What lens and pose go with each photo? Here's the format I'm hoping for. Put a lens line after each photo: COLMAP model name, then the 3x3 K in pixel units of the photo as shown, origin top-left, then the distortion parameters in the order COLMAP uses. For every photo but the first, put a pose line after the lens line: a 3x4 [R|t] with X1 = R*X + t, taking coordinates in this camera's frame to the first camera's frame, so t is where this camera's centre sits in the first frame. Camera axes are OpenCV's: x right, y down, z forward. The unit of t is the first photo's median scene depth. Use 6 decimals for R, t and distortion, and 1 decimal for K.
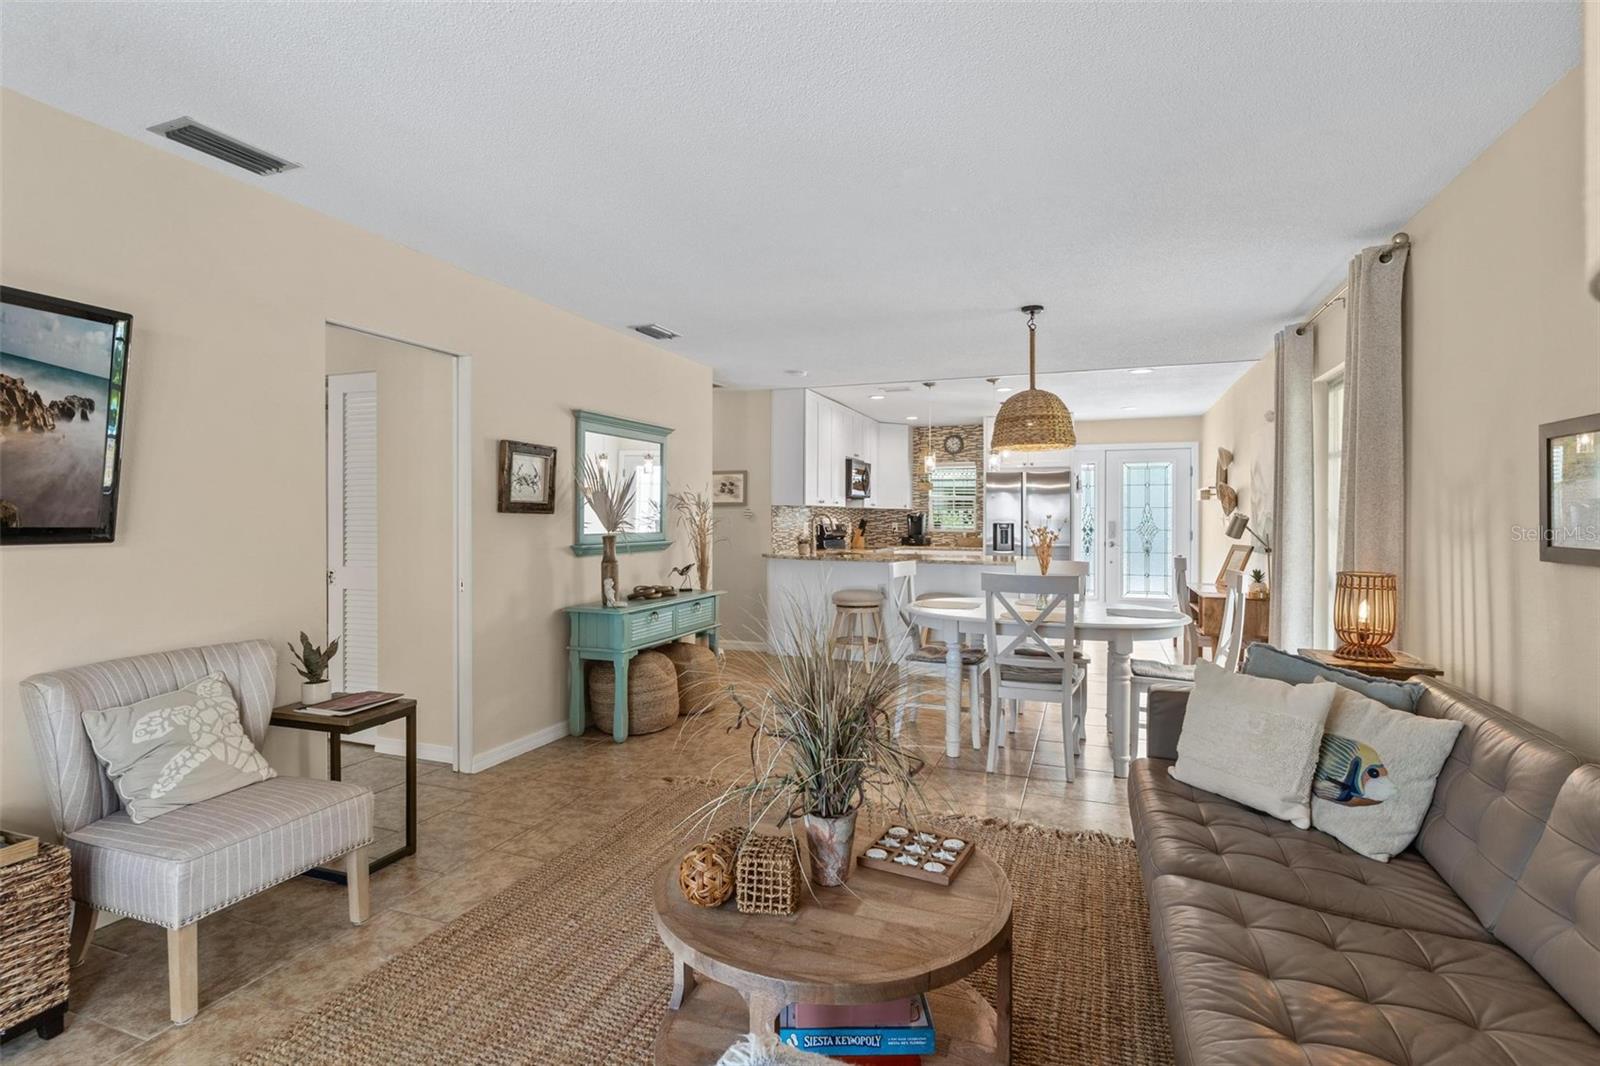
lens RADIAL K [[763.7, 0, 808.4], [0, 763.7, 510.3], [0, 0, 1]] dist [-0.002546, 0.000896]
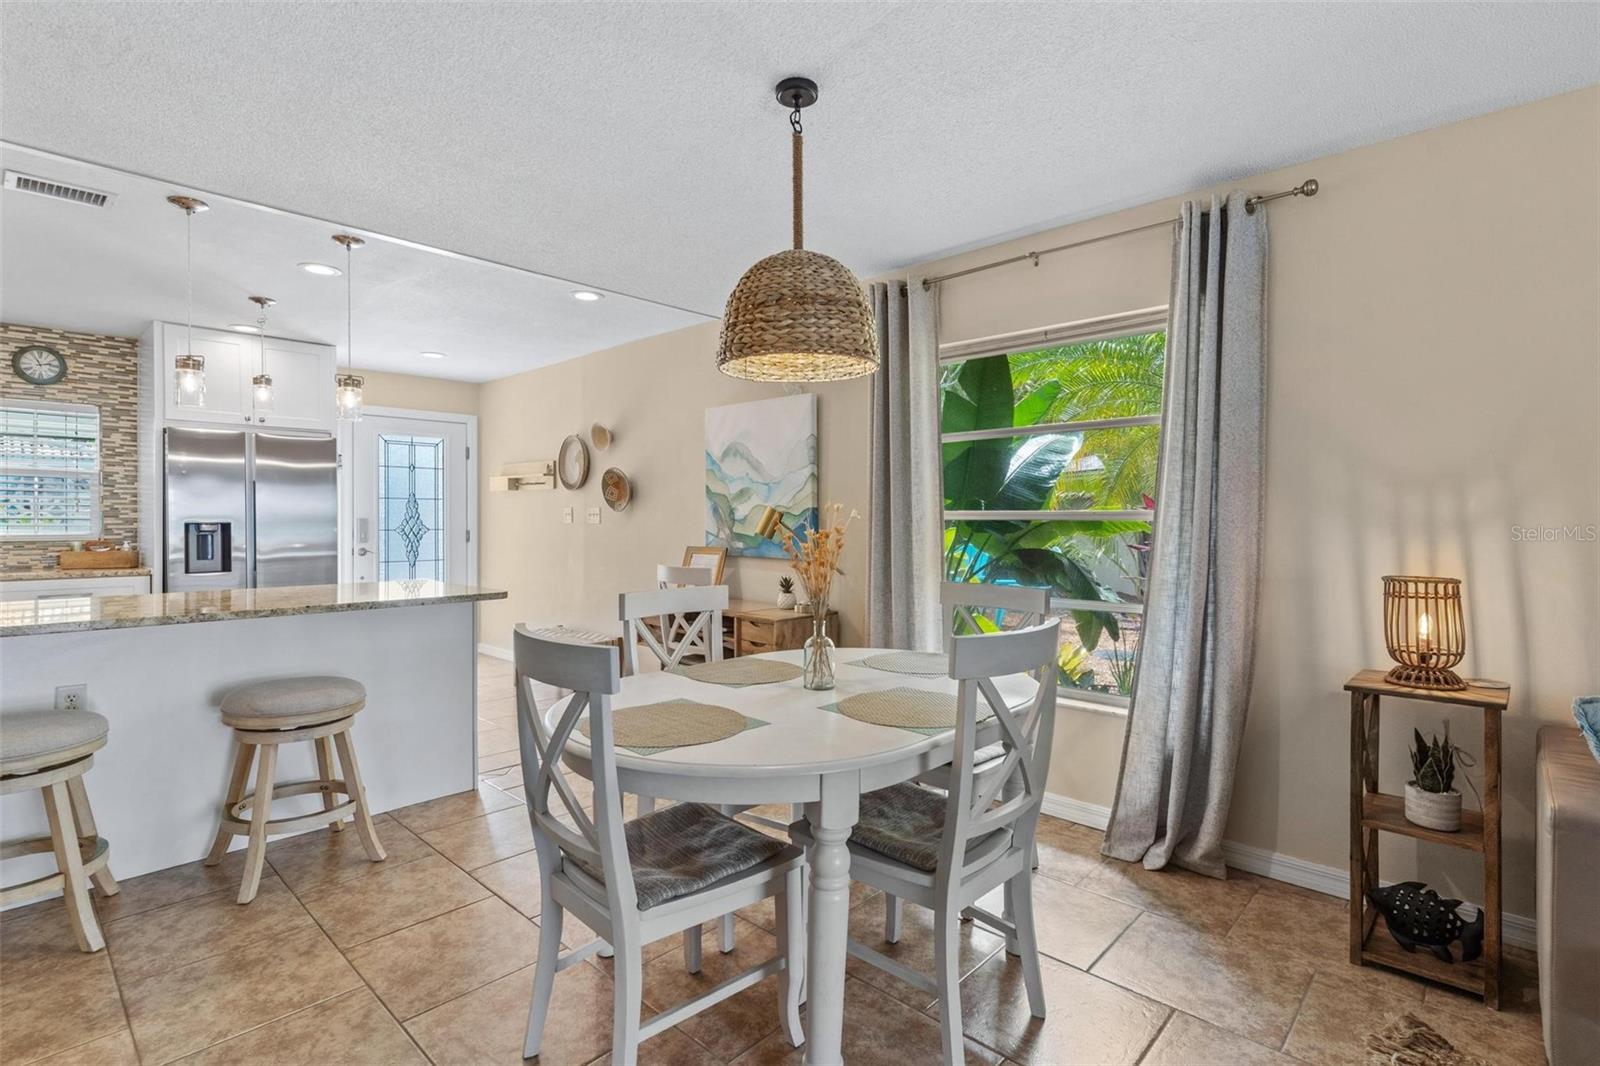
lens RADIAL K [[763.7, 0, 794.9], [0, 763.7, 523.4], [0, 0, 1]] dist [-0.002546, 0.000896]
pose [[0.392223, -0.011245, 0.919801, -0.082273], [-0.008510, 0.999838, 0.015852, 0.005232], [-0.919831, -0.014045, 0.392064, 0.390876]]
